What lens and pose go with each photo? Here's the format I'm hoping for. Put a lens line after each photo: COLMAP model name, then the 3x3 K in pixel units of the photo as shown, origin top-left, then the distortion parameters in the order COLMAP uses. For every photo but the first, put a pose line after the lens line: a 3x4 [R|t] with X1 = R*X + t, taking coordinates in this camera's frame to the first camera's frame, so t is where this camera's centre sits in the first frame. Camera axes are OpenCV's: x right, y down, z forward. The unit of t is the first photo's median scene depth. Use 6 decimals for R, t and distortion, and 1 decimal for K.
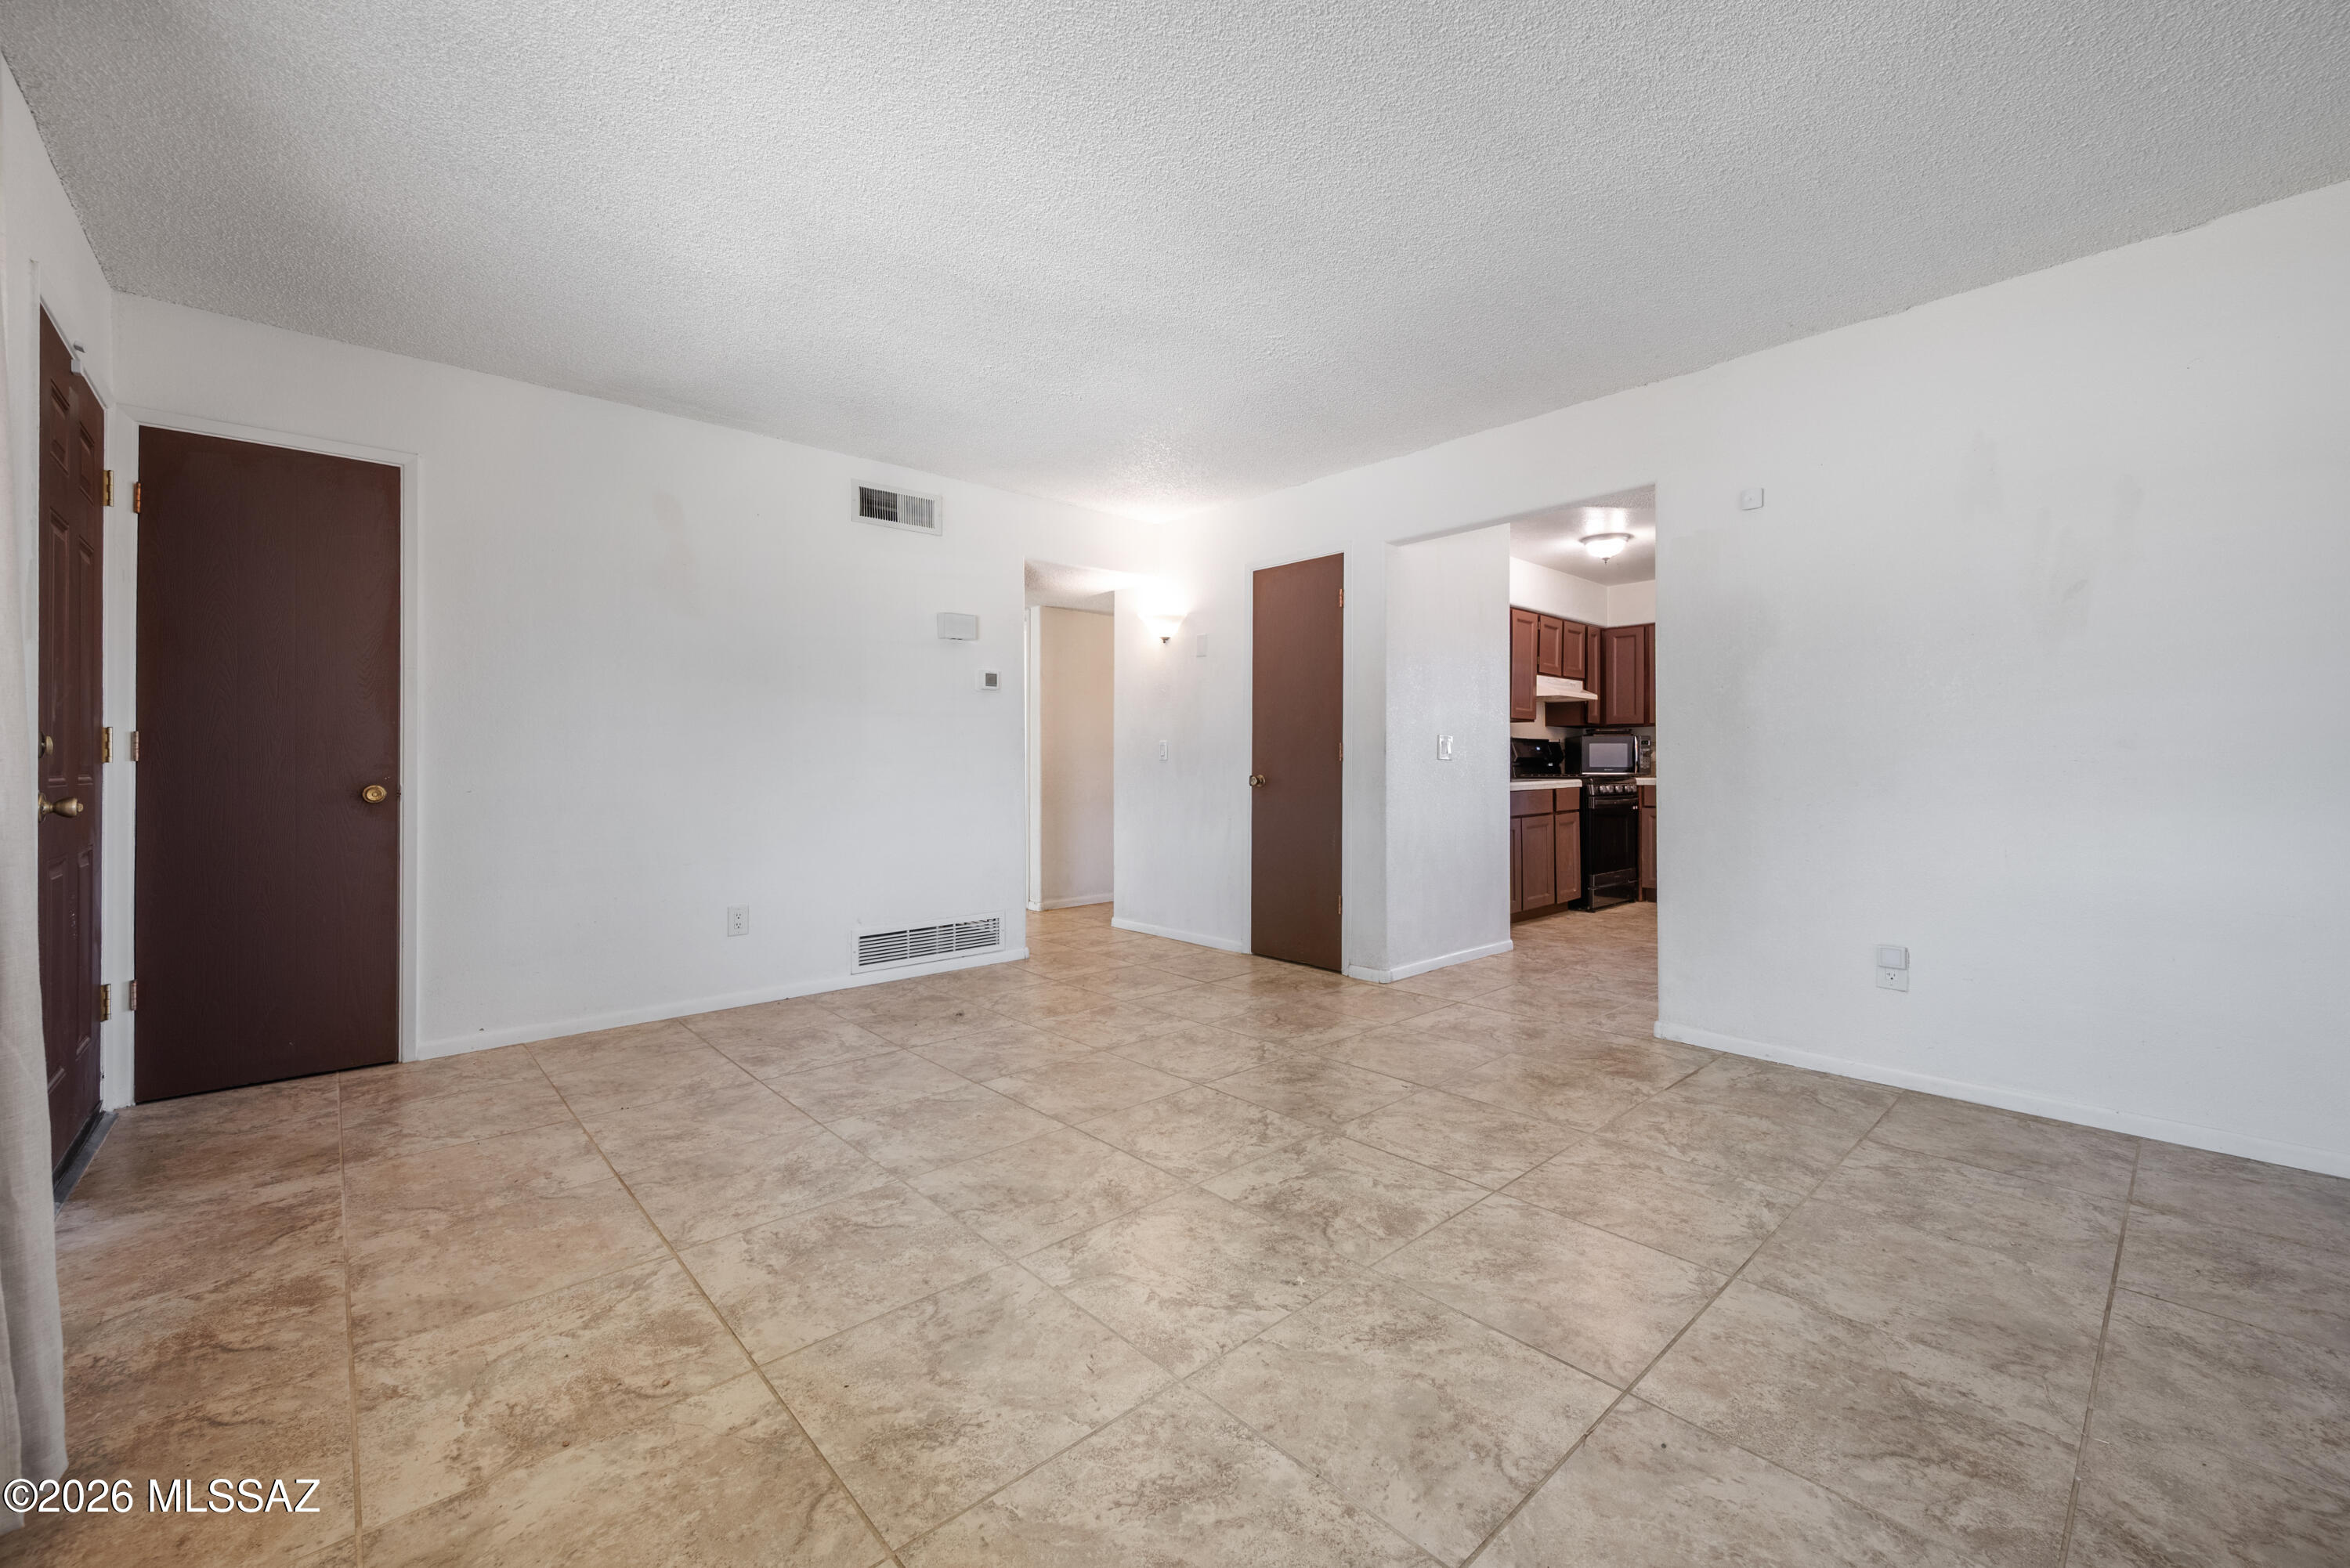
lens RADIAL K [[940.9, 0, 1174.1], [0, 940.9, 773.2], [0, 0, 1]] dist [0.000554, 0.000018]
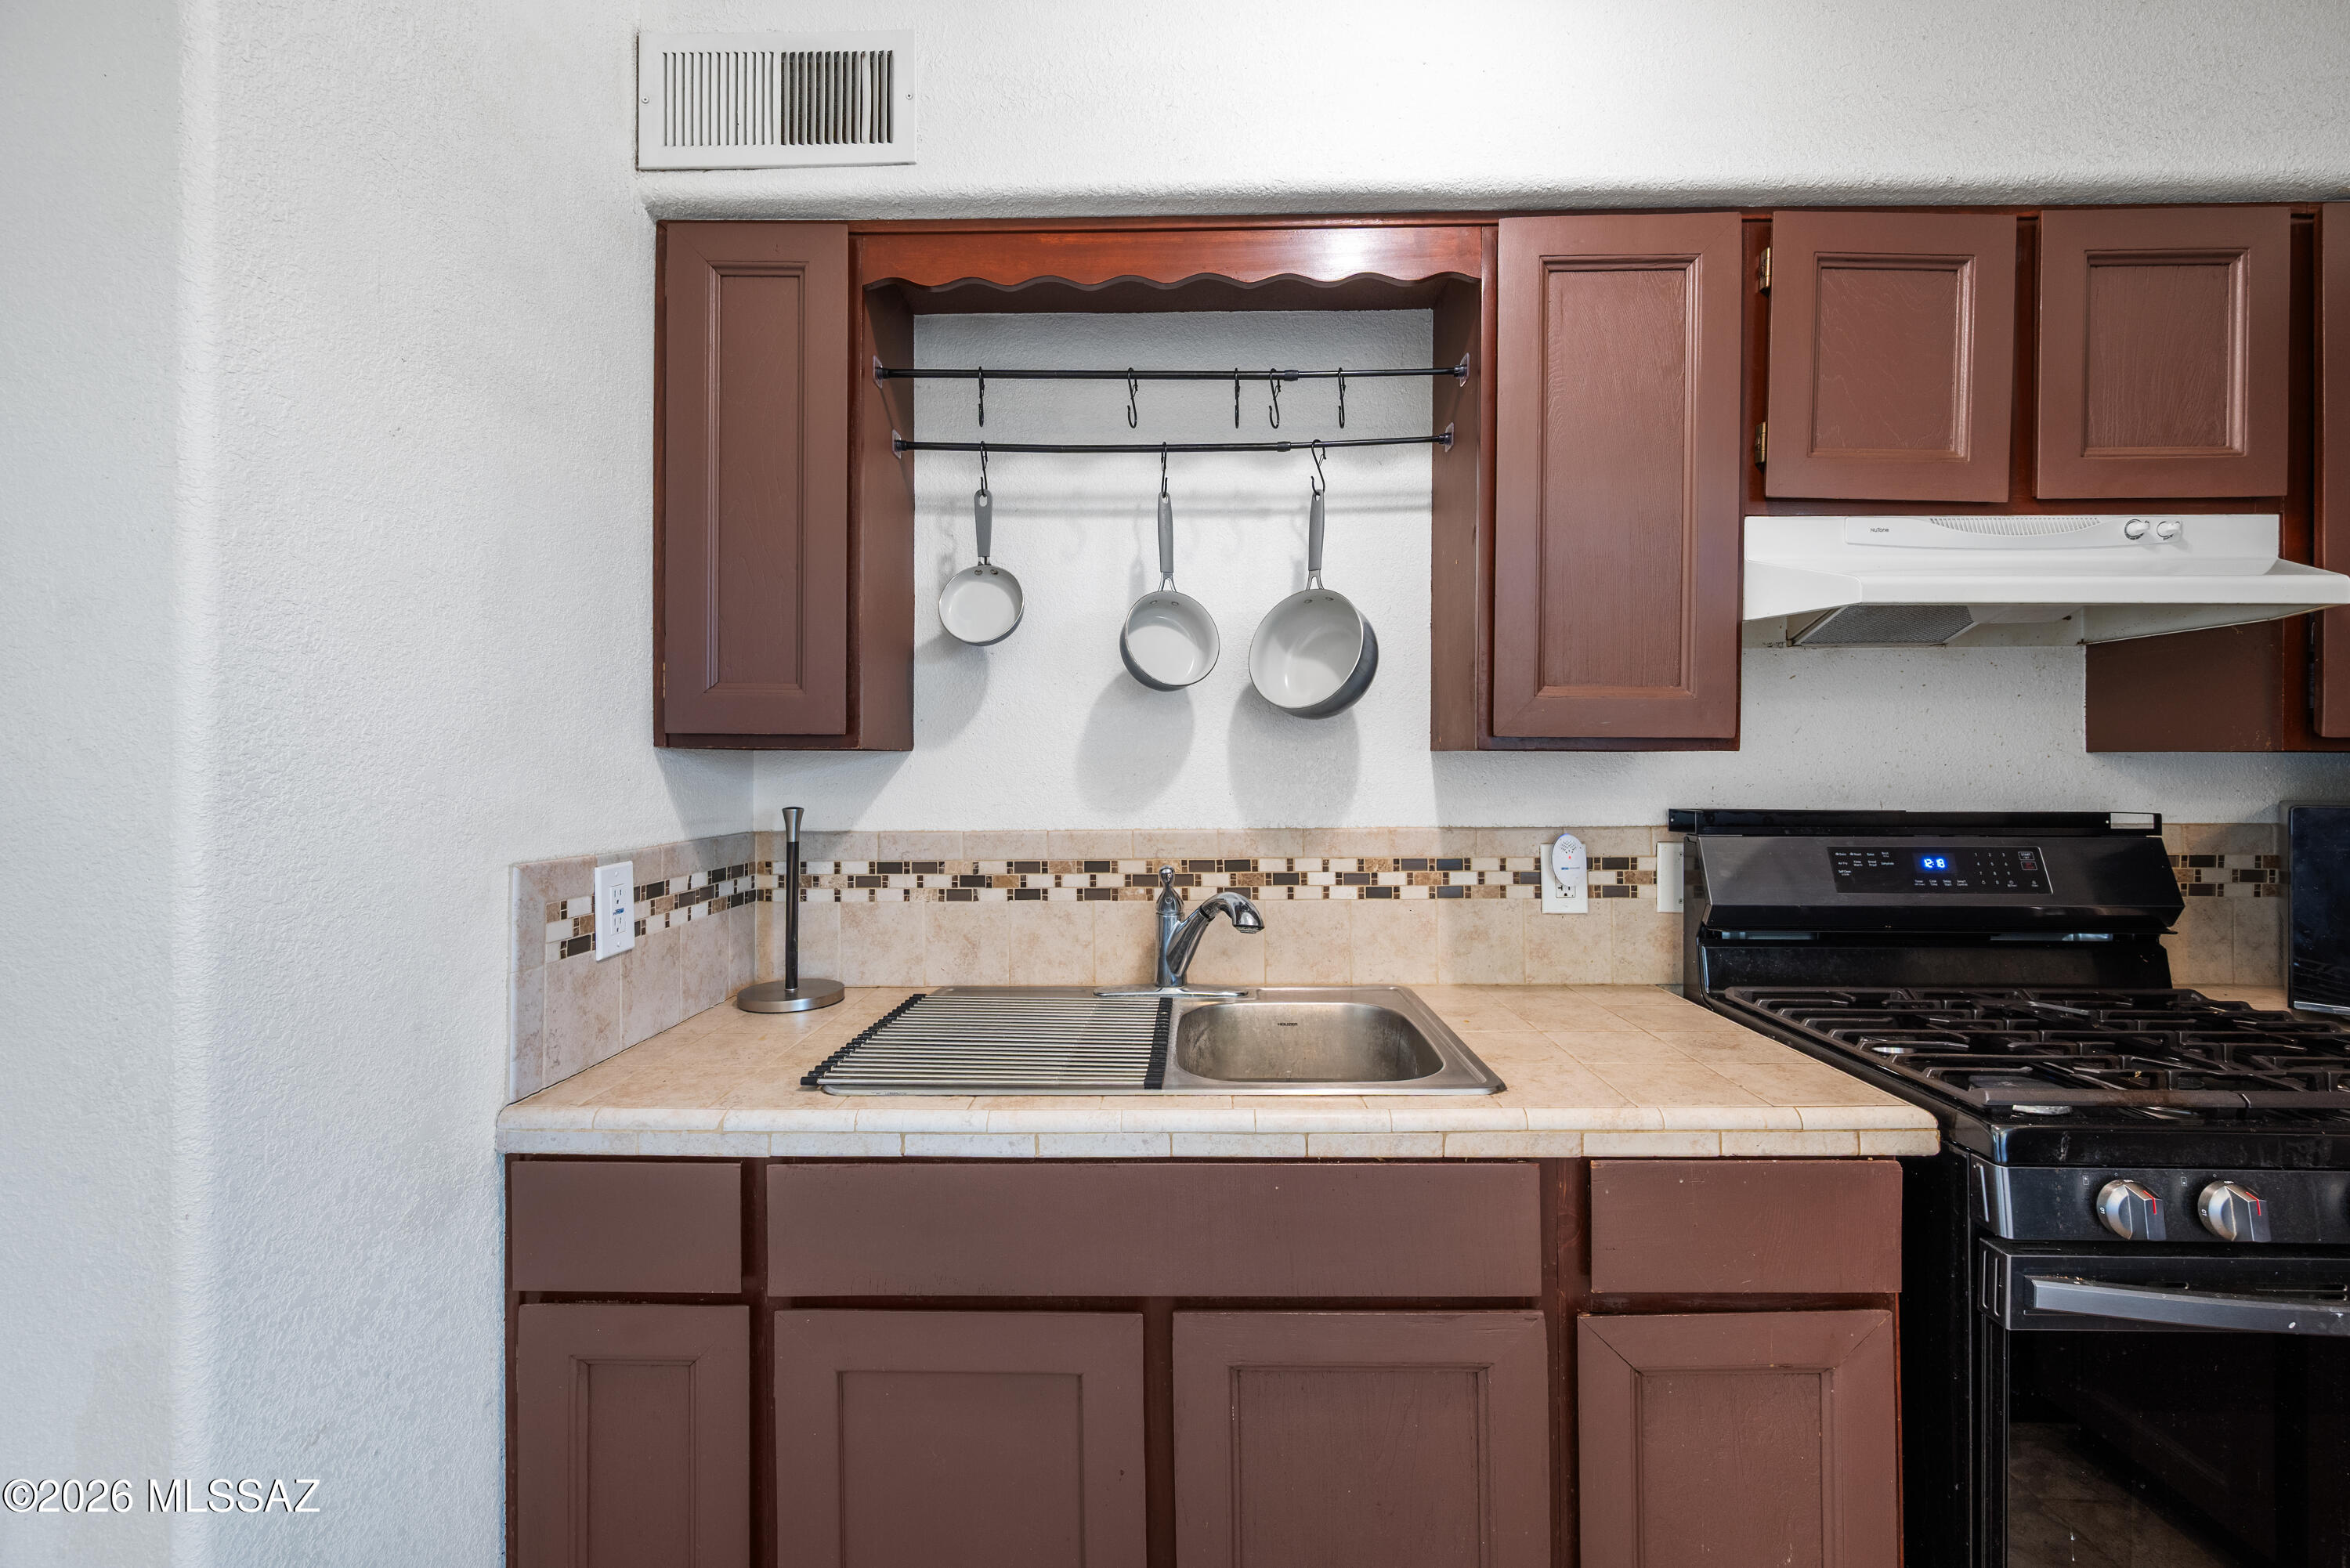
lens RADIAL K [[940.9, 0, 1177.2], [0, 940.9, 779.3], [0, 0, 1]] dist [0.000554, 0.000018]
pose [[0.725460, 0.004753, -0.688248, 0.421171], [-0.005264, 0.999985, 0.001357, -0.046362], [0.688245, 0.002638, 0.725474, 0.745029]]
